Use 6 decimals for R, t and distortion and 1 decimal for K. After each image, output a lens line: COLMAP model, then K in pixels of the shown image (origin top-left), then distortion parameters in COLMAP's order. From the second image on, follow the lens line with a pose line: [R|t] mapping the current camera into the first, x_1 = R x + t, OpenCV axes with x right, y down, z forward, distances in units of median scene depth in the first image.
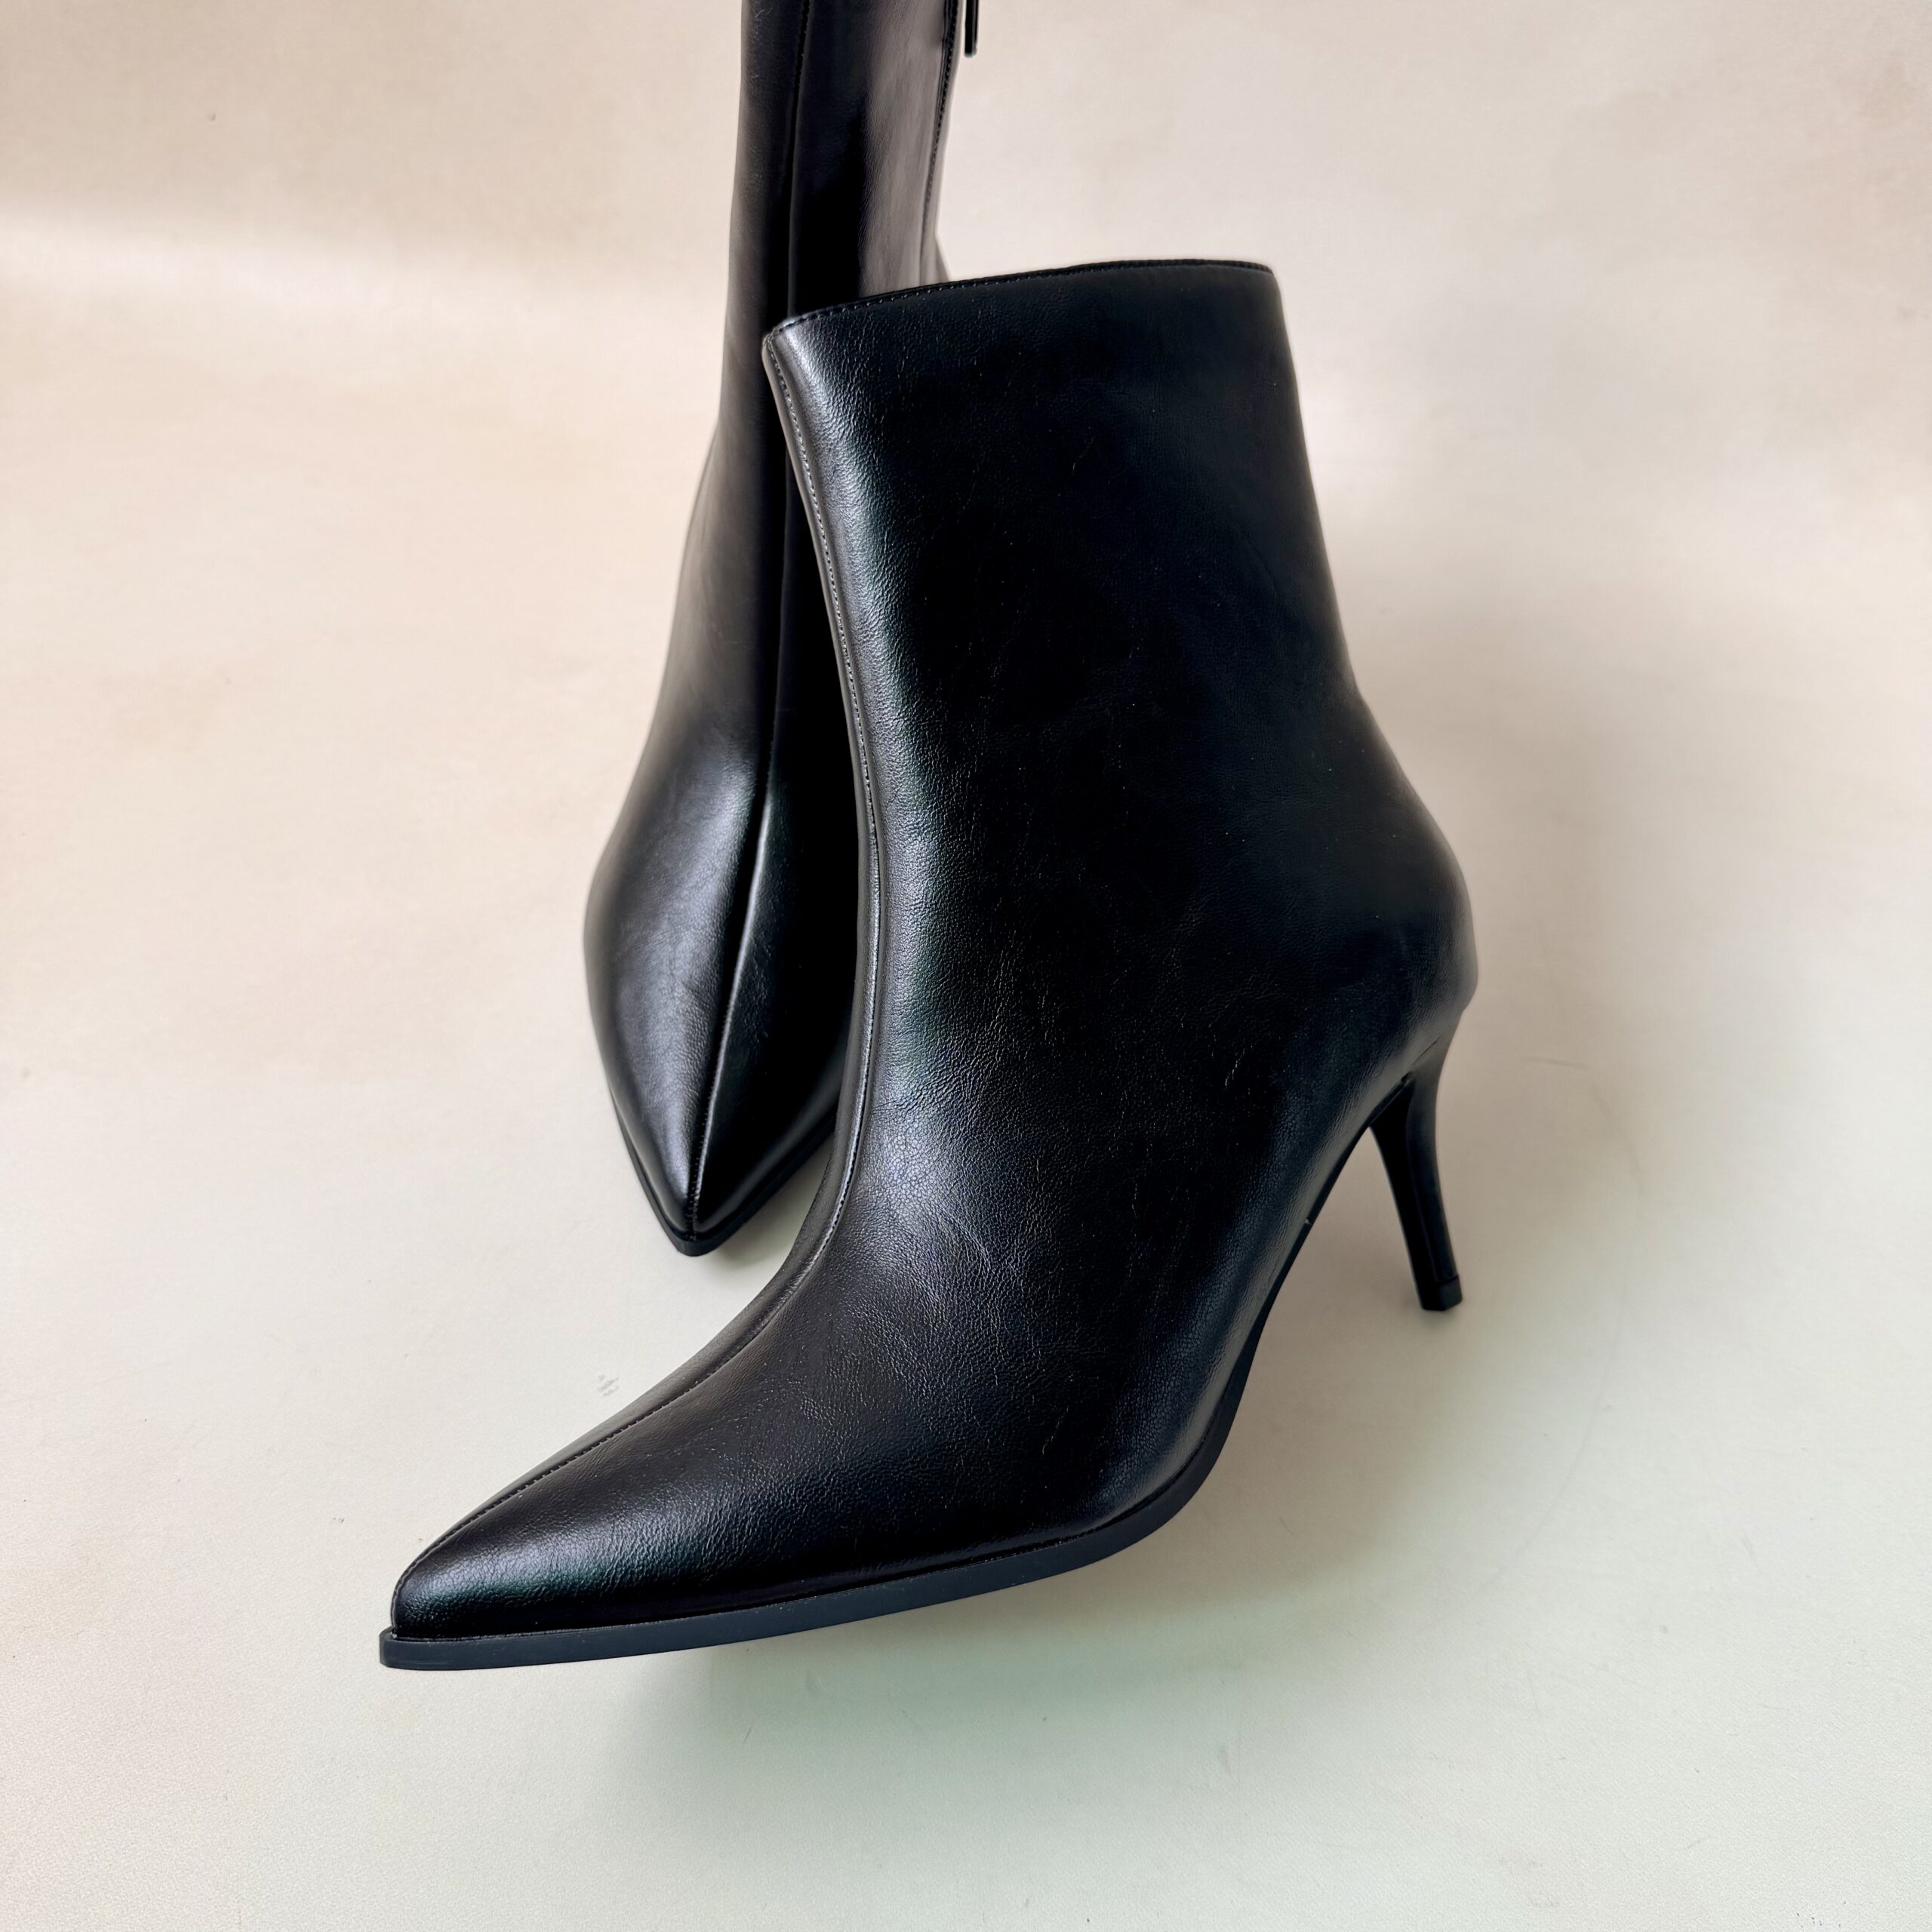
lens RADIAL K [[1834.2, 0, 966.0], [0, 1834.2, 966.0], [0, 0, 1]] dist [0.006355, -0.016640]
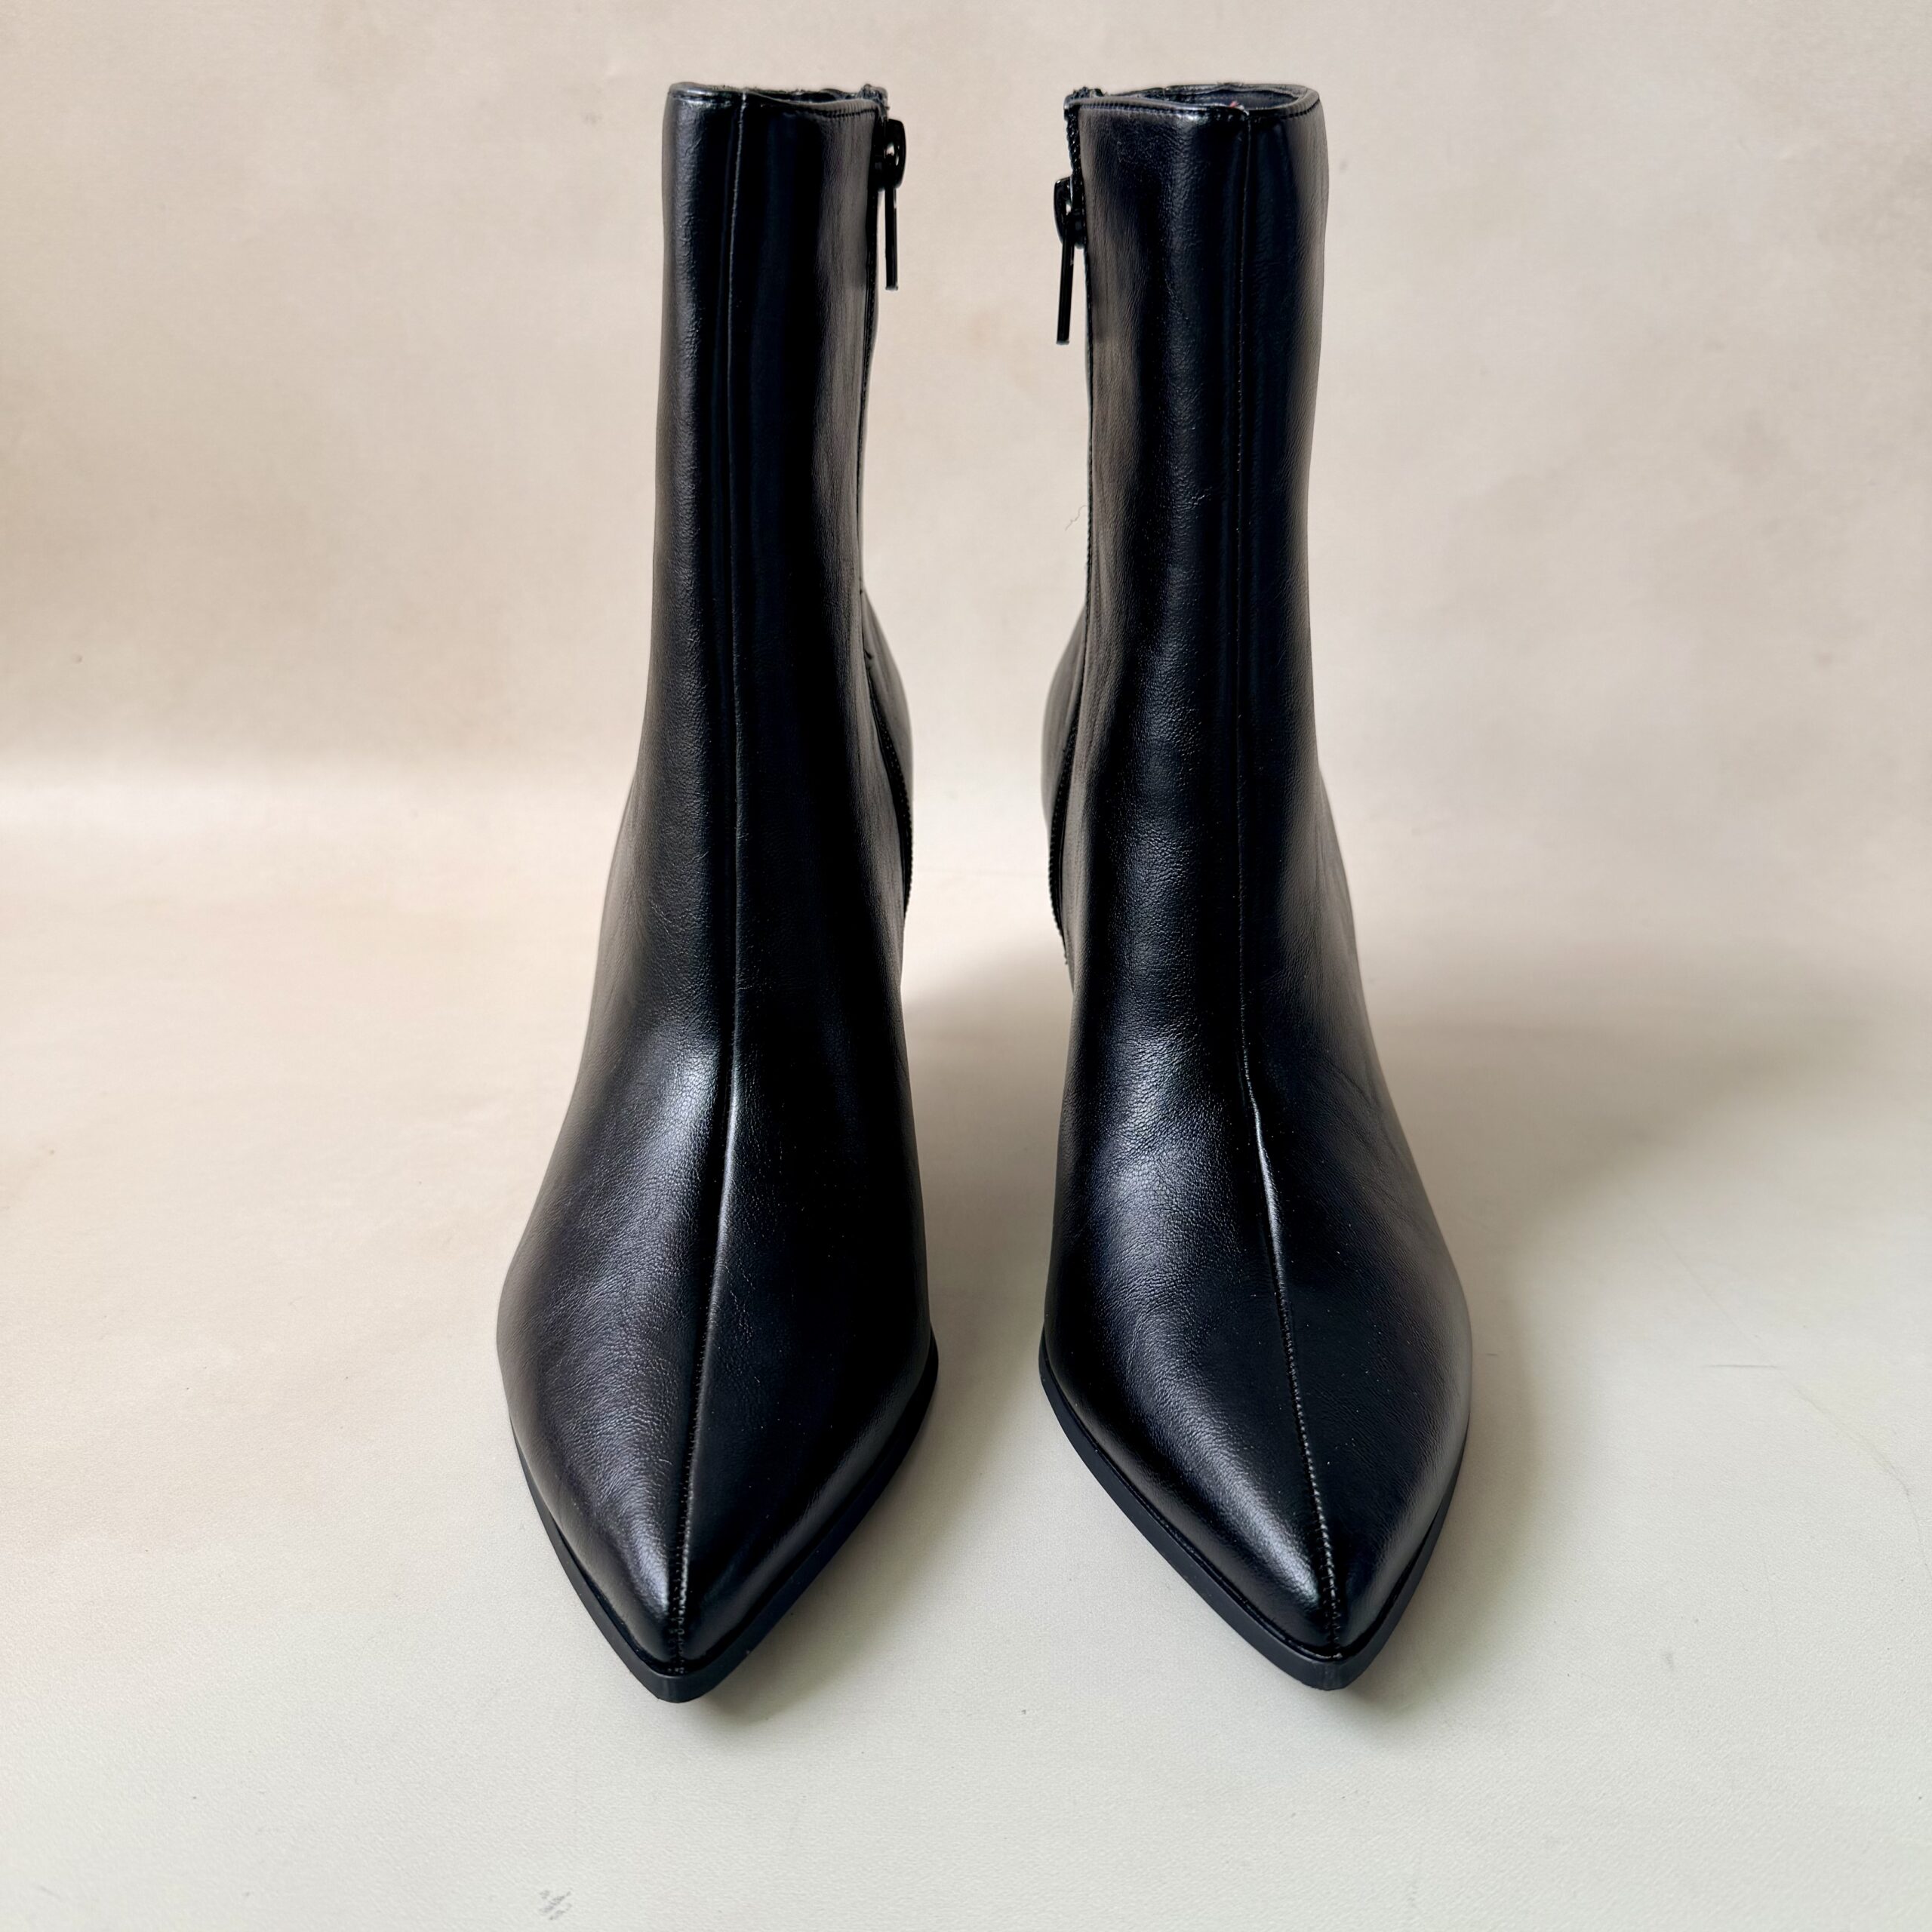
lens RADIAL K [[1834.2, 0, 966.0], [0, 1834.2, 966.0], [0, 0, 1]] dist [0.006355, -0.016640]
pose [[0.991019, -0.103883, 0.084199, -0.070946], [0.129149, 0.906807, -0.401275, 0.191775], [-0.034667, 0.408545, 0.912079, 0.257234]]
